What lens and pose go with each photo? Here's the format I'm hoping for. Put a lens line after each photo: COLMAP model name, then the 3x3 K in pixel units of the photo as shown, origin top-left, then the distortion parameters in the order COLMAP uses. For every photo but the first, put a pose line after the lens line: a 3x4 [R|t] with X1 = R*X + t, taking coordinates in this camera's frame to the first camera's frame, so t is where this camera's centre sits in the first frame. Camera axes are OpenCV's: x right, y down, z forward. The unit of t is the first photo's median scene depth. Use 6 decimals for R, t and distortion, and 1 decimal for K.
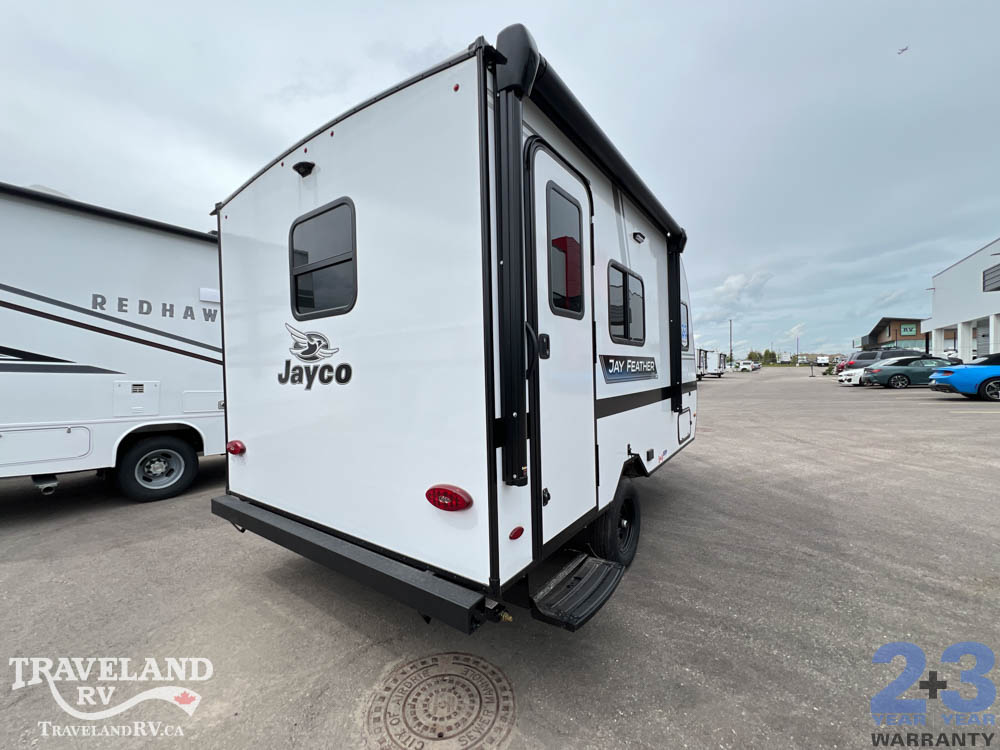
lens RADIAL K [[404.8, 0, 496.4], [0, 404.8, 375.2], [0, 0, 1]] dist [-0.003706, 0.001257]
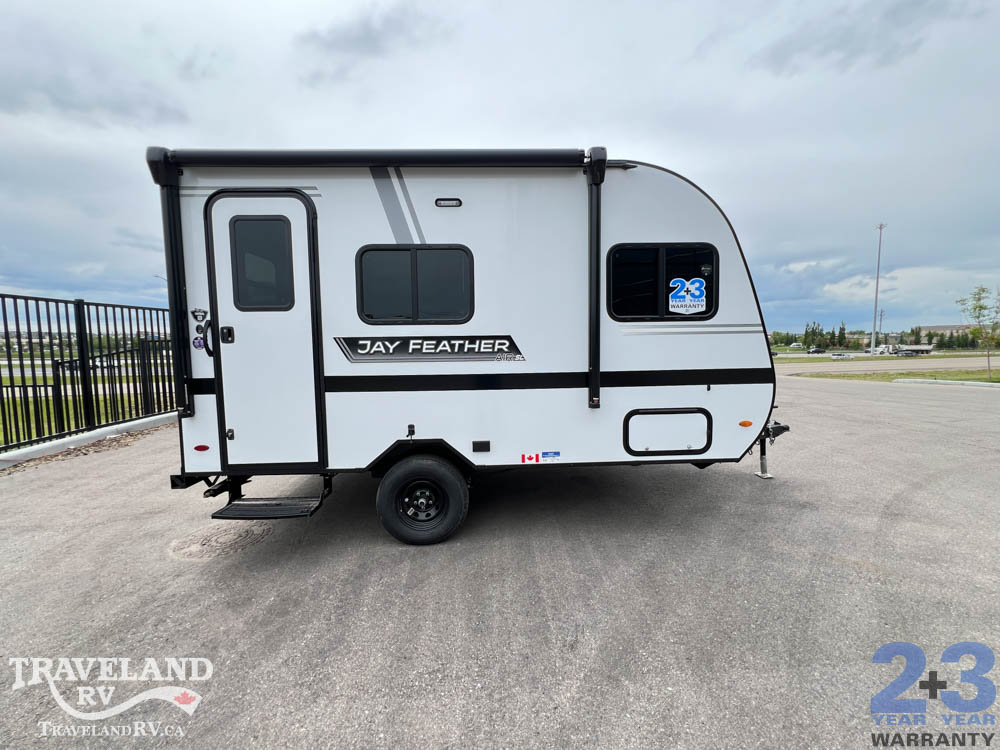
lens RADIAL K [[404.8, 0, 499.4], [0, 404.8, 377.1], [0, 0, 1]] dist [-0.003706, 0.001257]
pose [[0.616107, 0.079409, -0.783649, 1.494225], [-0.008813, 0.995538, 0.093951, -0.051837], [0.787613, -0.050977, 0.614058, 0.682369]]
